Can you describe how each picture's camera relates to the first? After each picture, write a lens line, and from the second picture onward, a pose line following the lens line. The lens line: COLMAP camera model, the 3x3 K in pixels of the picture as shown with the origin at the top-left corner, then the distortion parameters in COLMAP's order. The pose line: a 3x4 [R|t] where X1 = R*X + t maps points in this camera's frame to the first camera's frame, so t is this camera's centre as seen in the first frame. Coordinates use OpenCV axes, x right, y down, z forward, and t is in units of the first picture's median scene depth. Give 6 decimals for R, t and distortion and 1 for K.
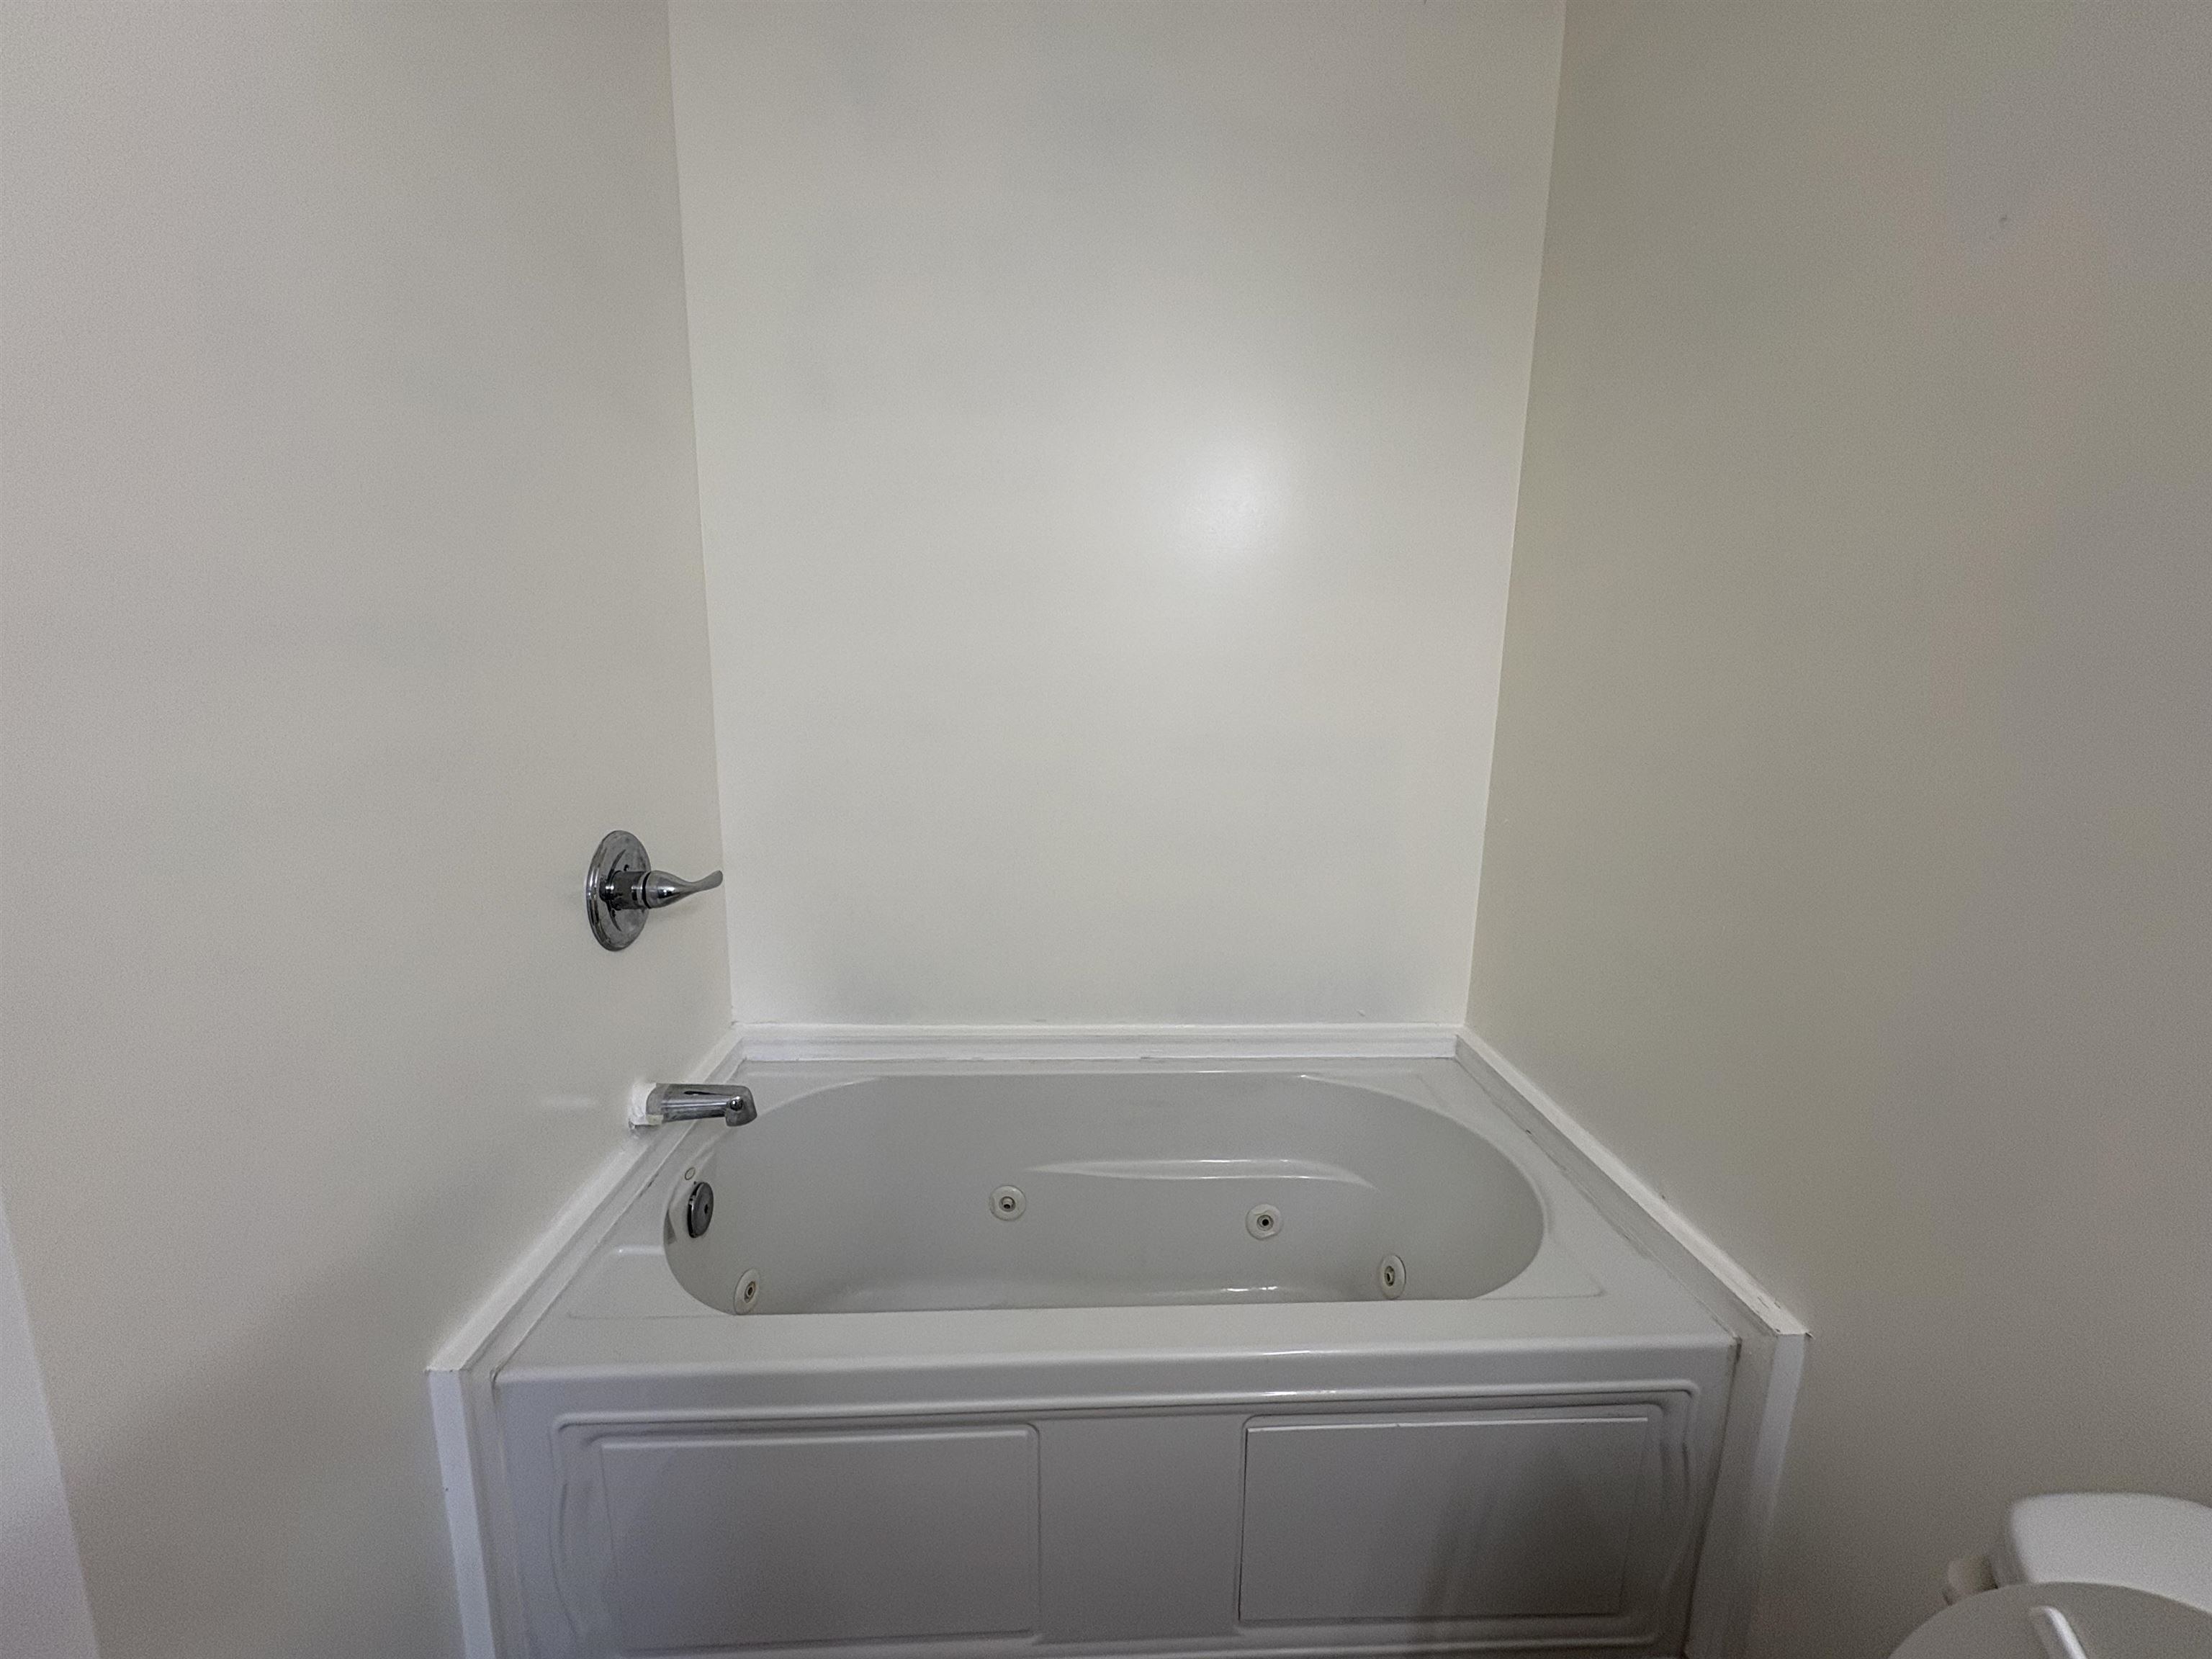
lens RADIAL K [[882.4, 0, 1106.8], [0, 882.4, 834.4], [0, 0, 1]] dist [0.000520, 0.000112]
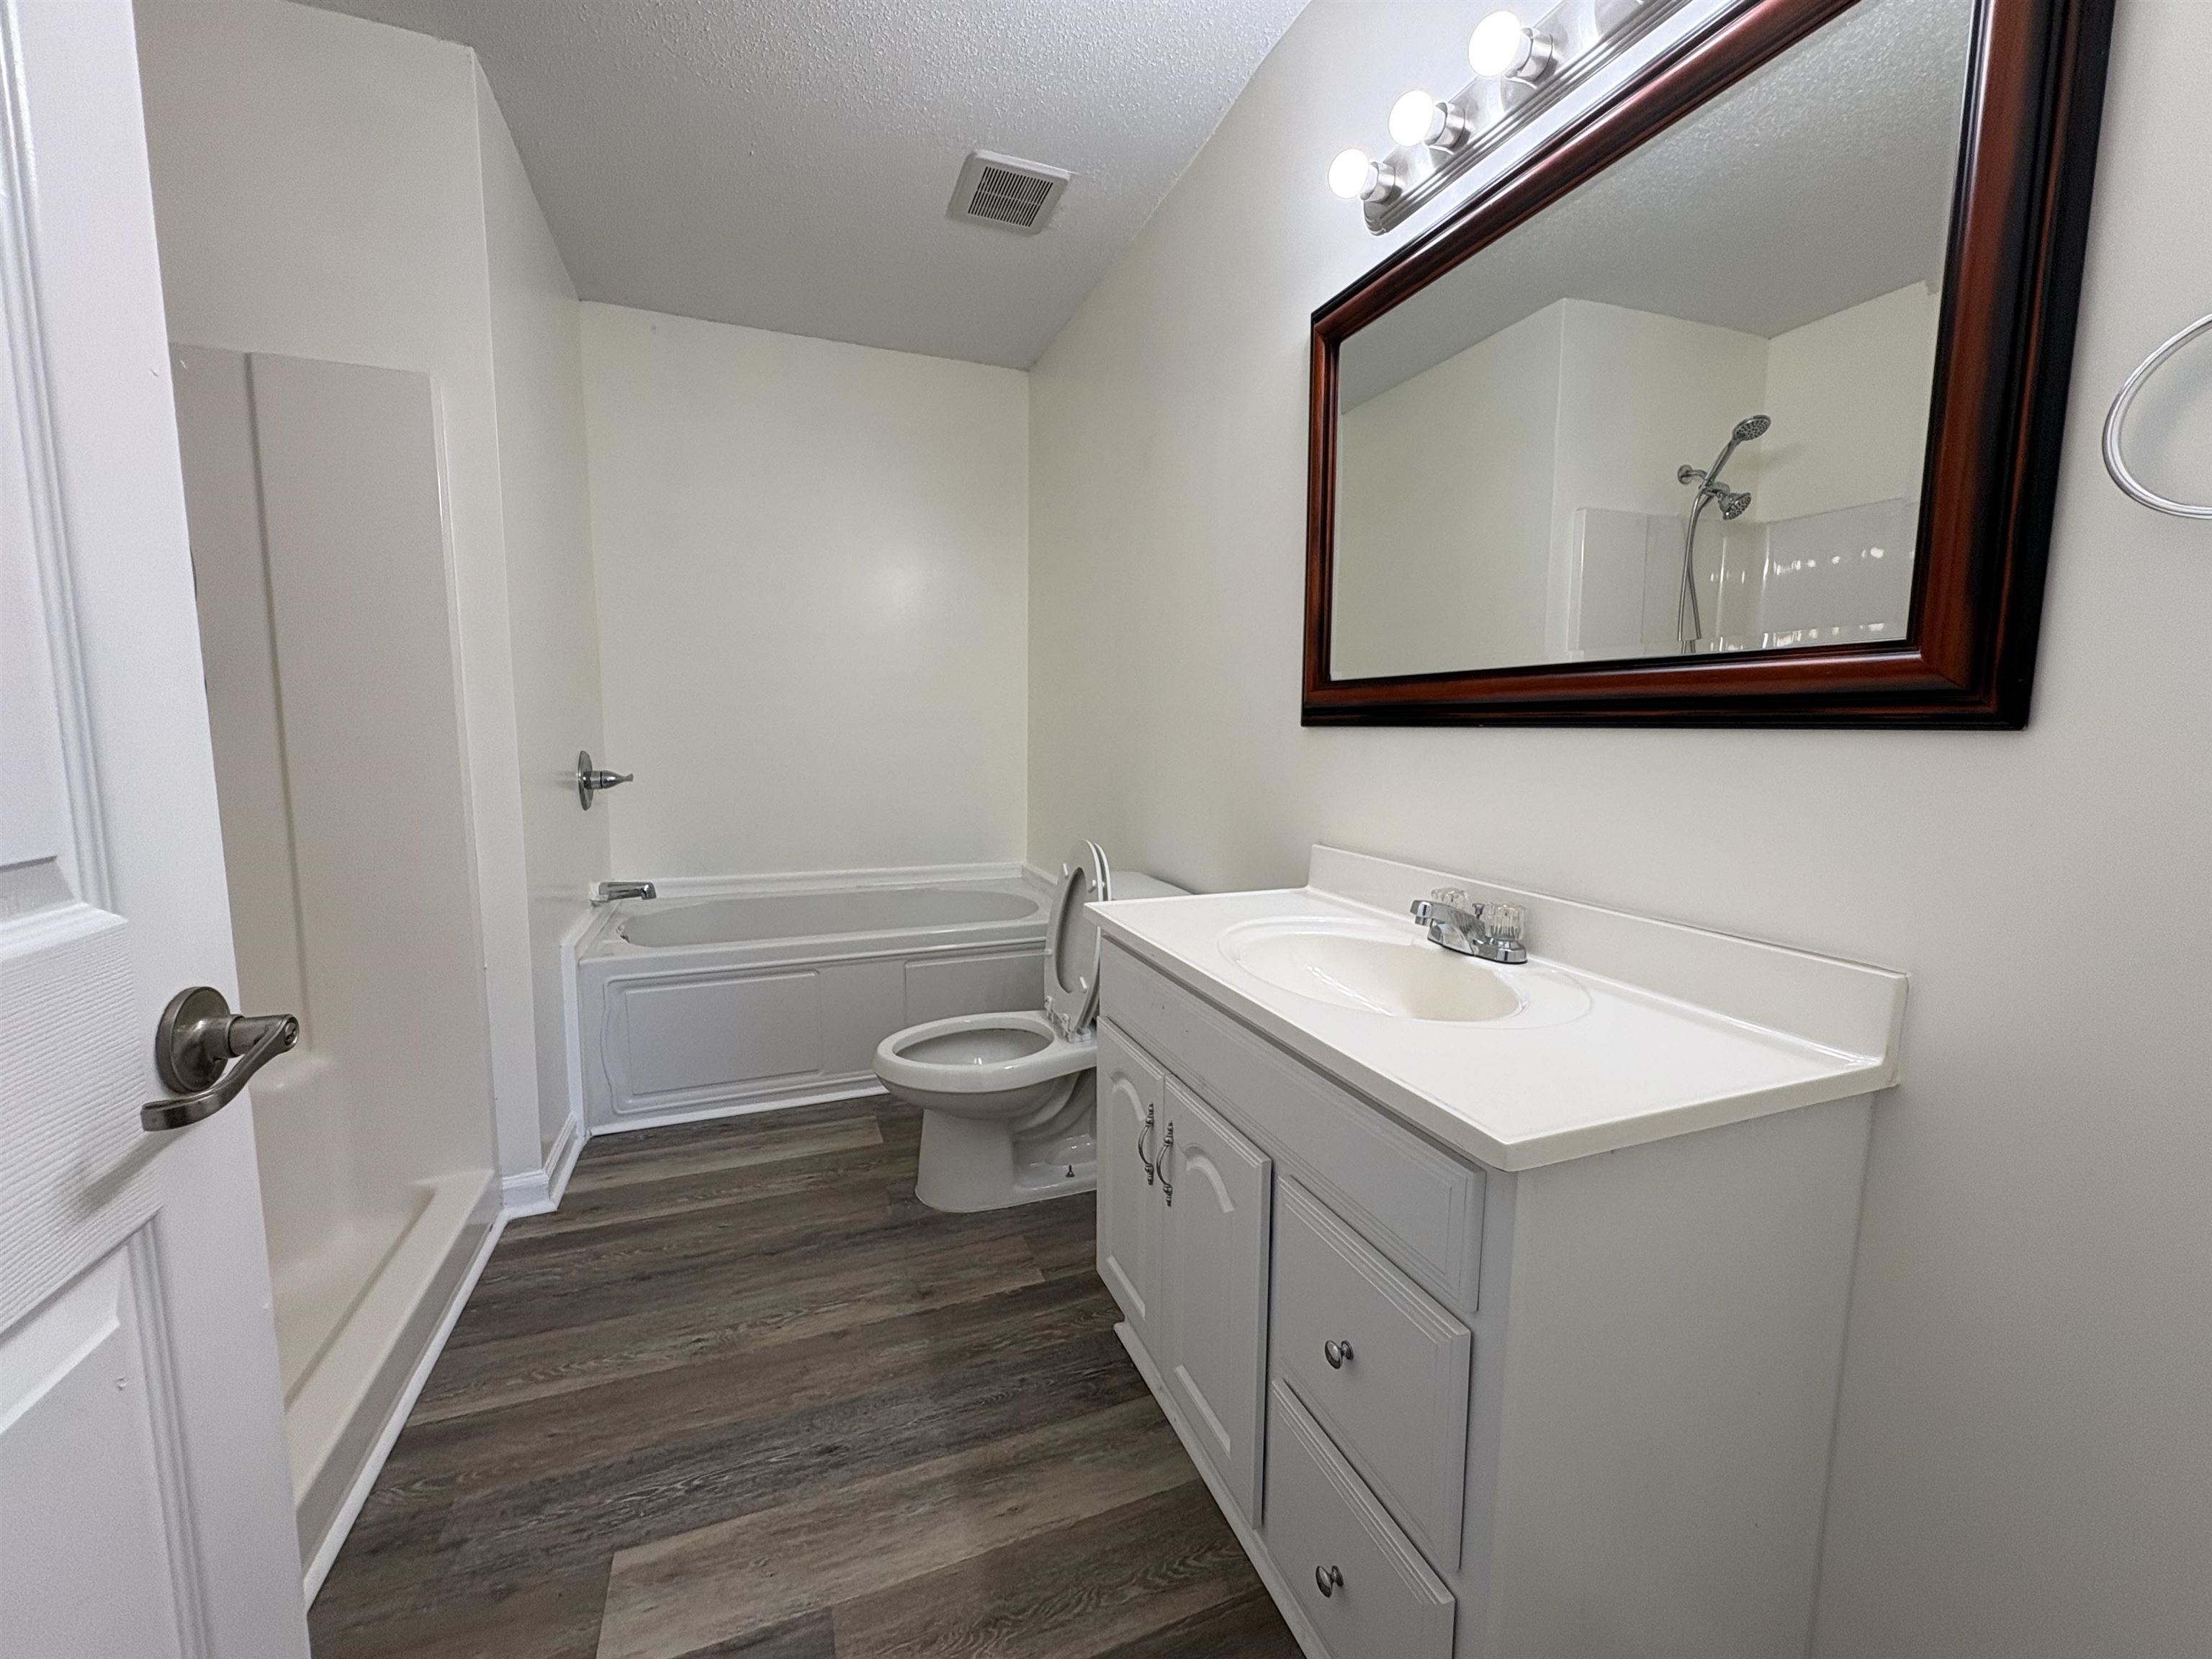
lens RADIAL K [[882.4, 0, 1110.7], [0, 882.4, 834.6], [0, 0, 1]] dist [0.000520, 0.000112]
pose [[0.946534, -0.046638, 0.319214, -0.057465], [0.062173, 0.997317, -0.038646, 0.329794], [-0.316555, 0.056426, 0.946894, -1.257817]]
